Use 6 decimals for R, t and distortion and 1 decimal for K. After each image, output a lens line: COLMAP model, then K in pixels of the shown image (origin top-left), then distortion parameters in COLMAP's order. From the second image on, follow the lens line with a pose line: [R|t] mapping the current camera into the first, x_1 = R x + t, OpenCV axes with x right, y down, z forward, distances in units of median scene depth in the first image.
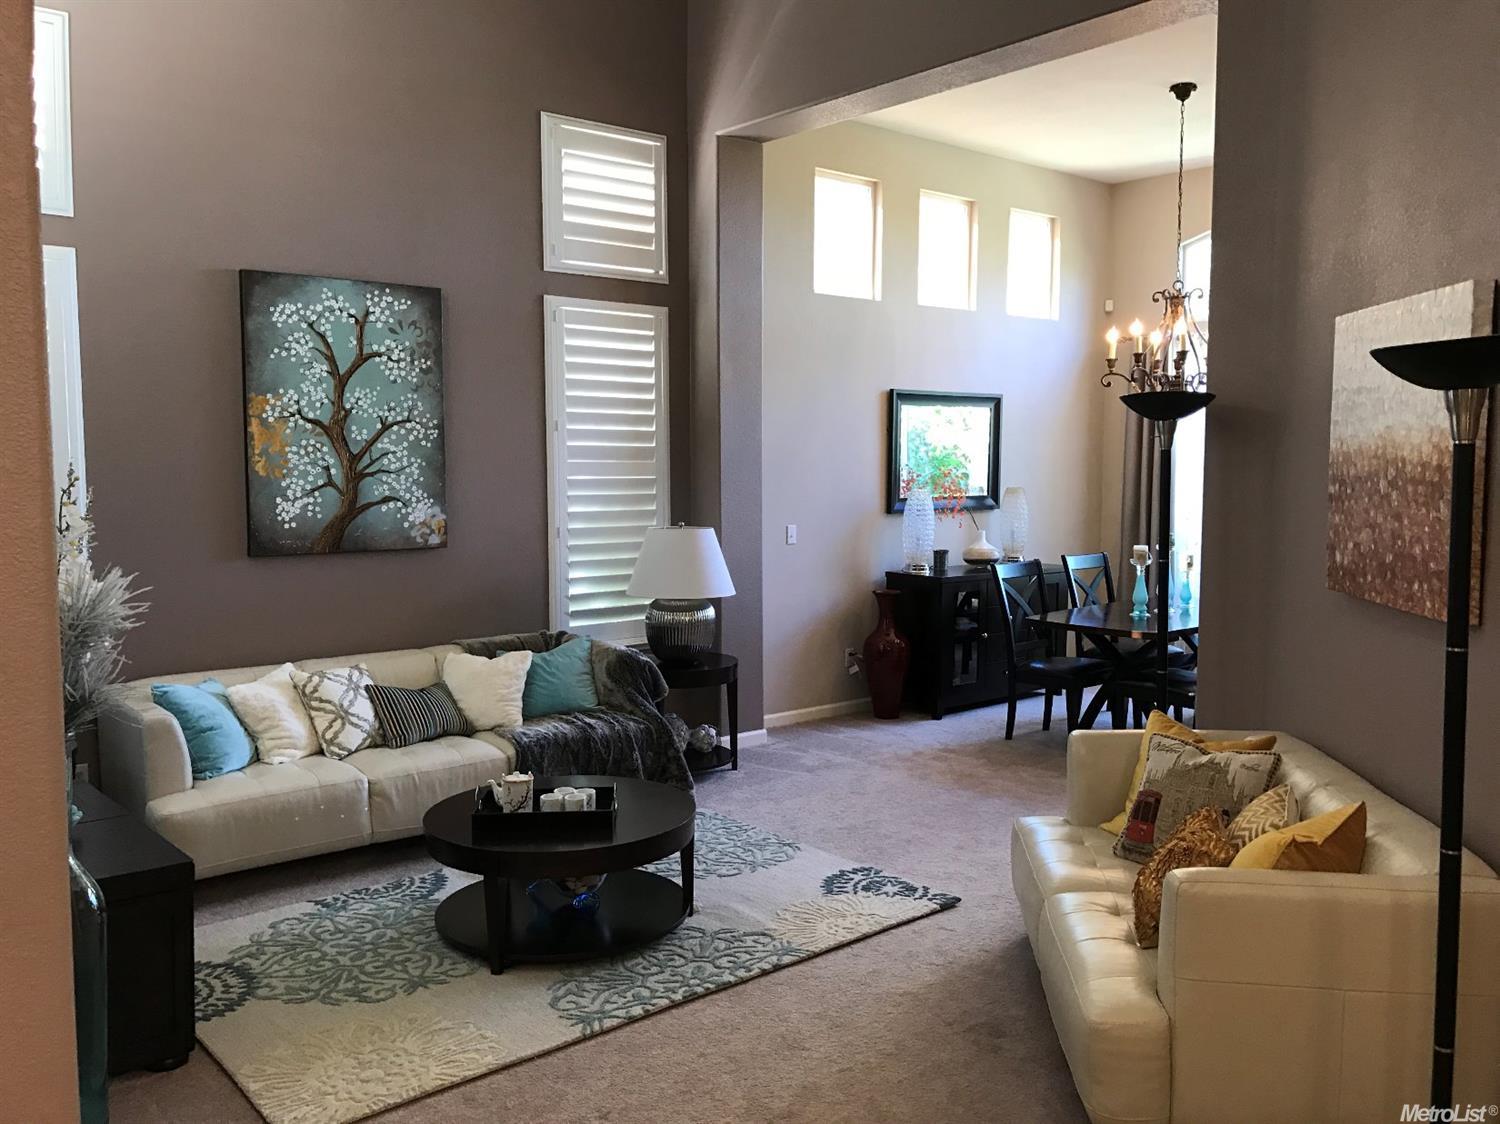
lens RADIAL K [[1241.6, 0, 749.4], [0, 1241.6, 569.5], [0, 0, 1]] dist [0.032552, -0.044656]
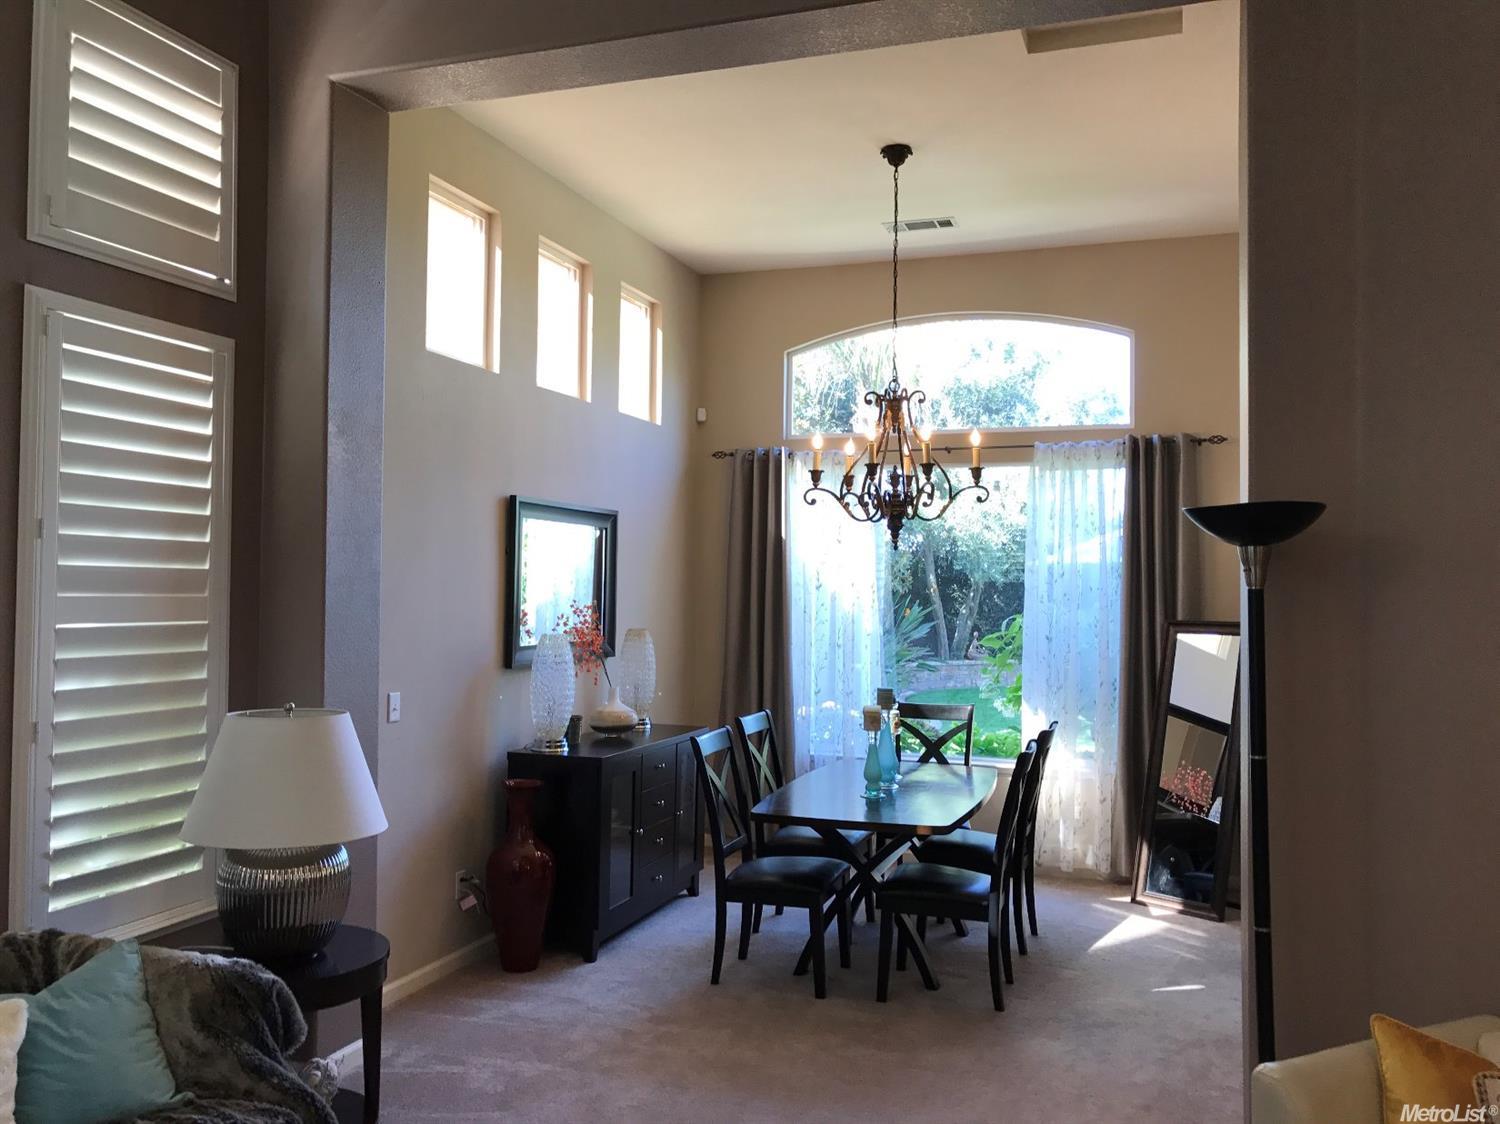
lens RADIAL K [[1241.6, 0, 751.9], [0, 1241.6, 548.3], [0, 0, 1]] dist [0.032552, -0.044656]
pose [[0.859021, 0.022325, 0.511454, -0.157280], [0.040117, 0.993041, -0.110725, -0.034588], [-0.510366, 0.115633, 0.852147, 0.373036]]
